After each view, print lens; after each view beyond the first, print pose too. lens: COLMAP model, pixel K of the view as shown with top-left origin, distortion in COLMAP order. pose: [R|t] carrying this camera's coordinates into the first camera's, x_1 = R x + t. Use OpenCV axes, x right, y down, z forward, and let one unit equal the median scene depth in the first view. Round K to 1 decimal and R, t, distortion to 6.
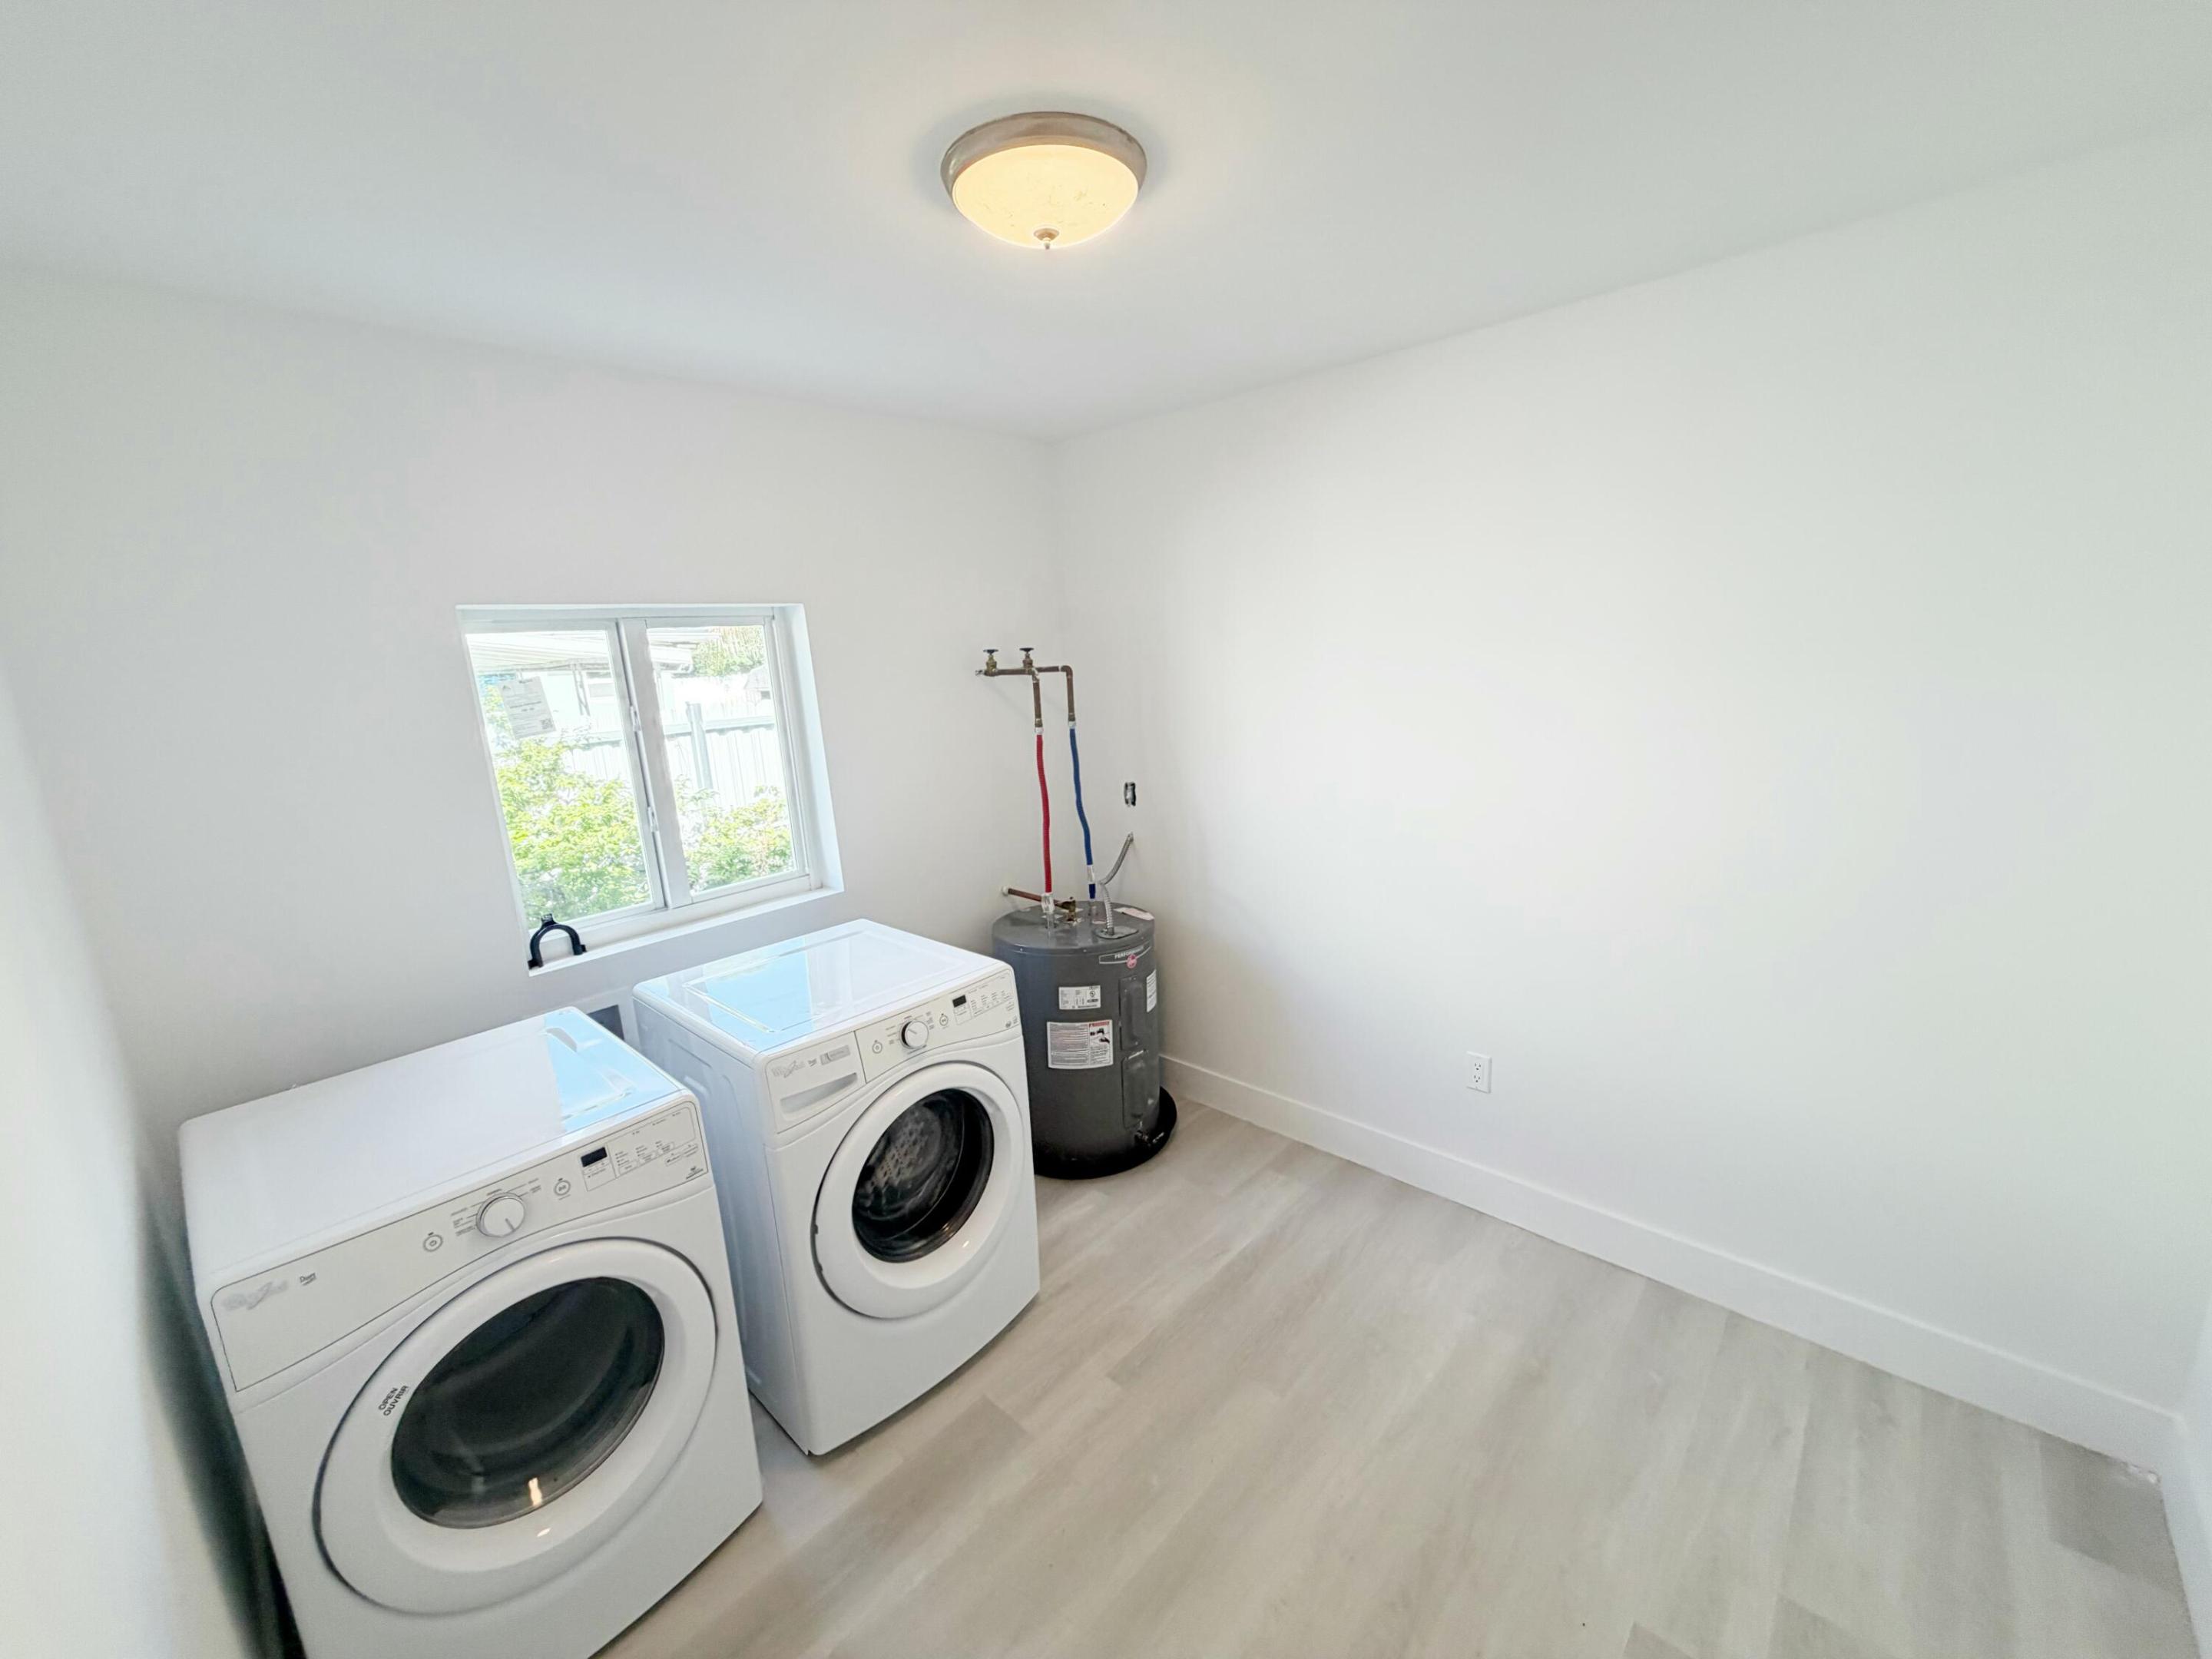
lens RADIAL K [[879.9, 0, 1107.3], [0, 879.9, 838.8], [0, 0, 1]] dist [0.000748, -0.000344]
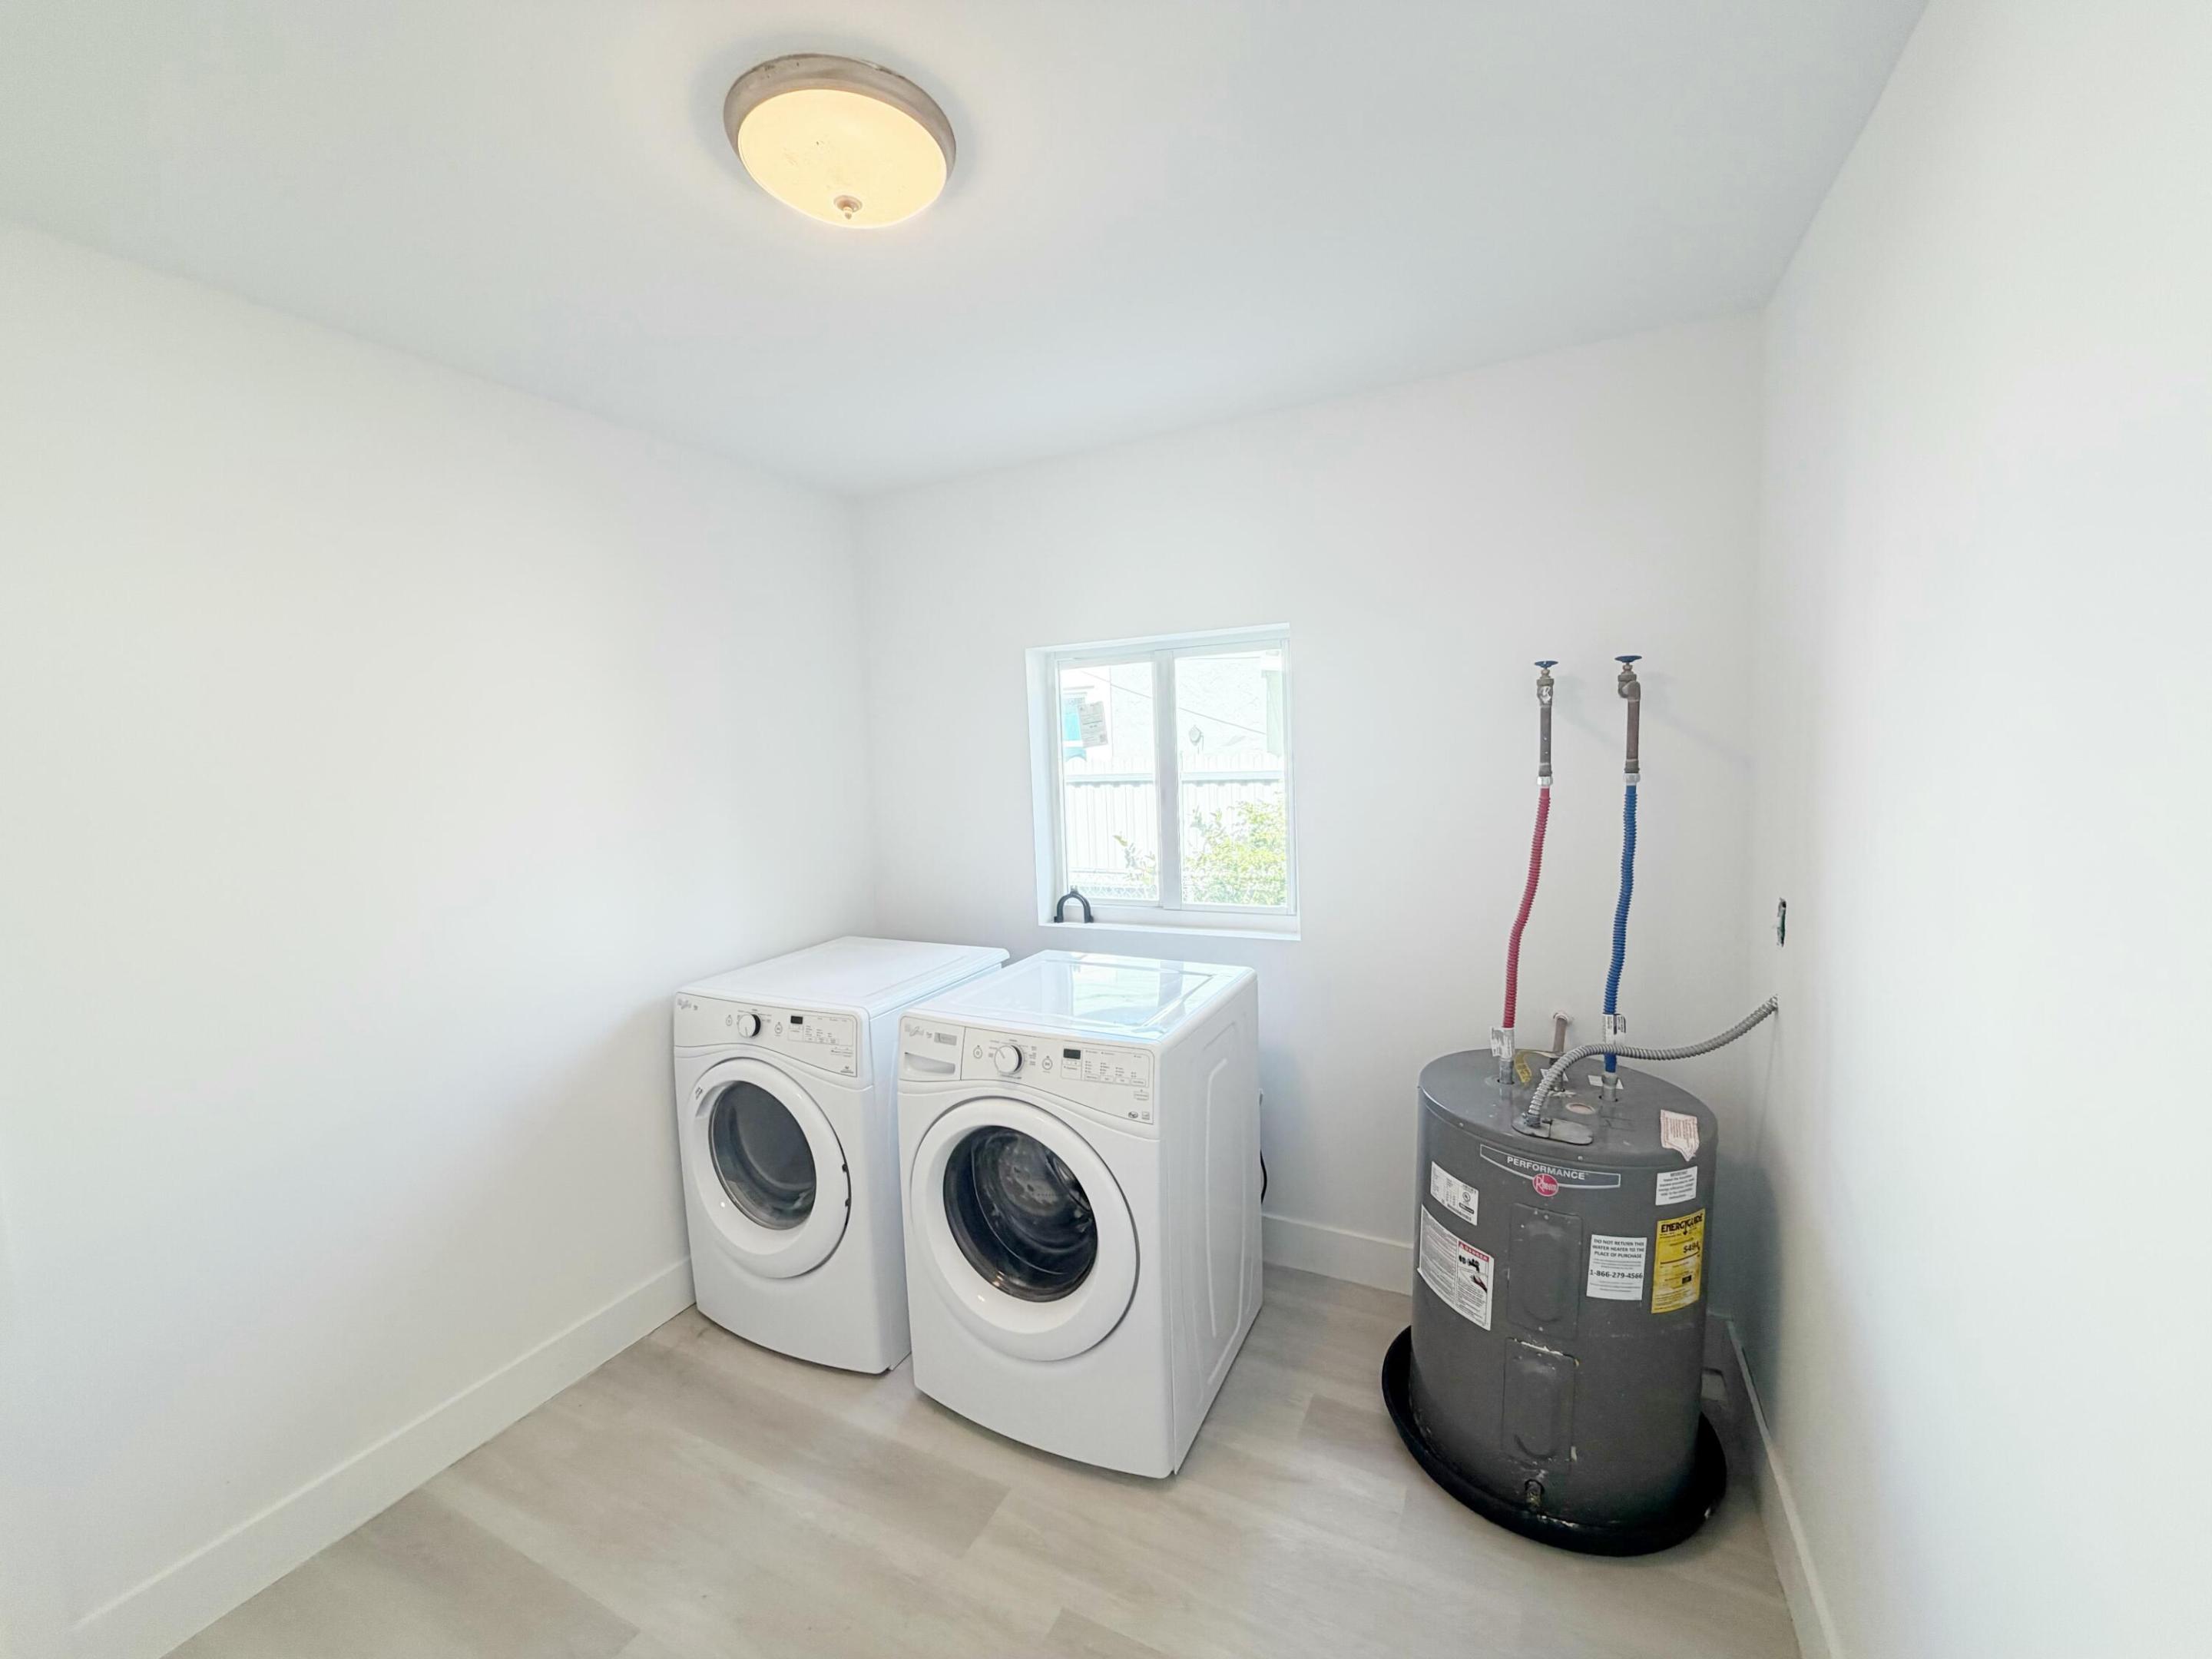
lens RADIAL K [[879.9, 0, 1104.6], [0, 879.9, 836.6], [0, 0, 1]] dist [0.000748, -0.000344]
pose [[0.272198, 0.134027, -0.952861, 0.590117], [-0.185072, 0.979056, 0.084843, -0.100597], [0.944276, 0.153254, 0.291302, 0.658882]]
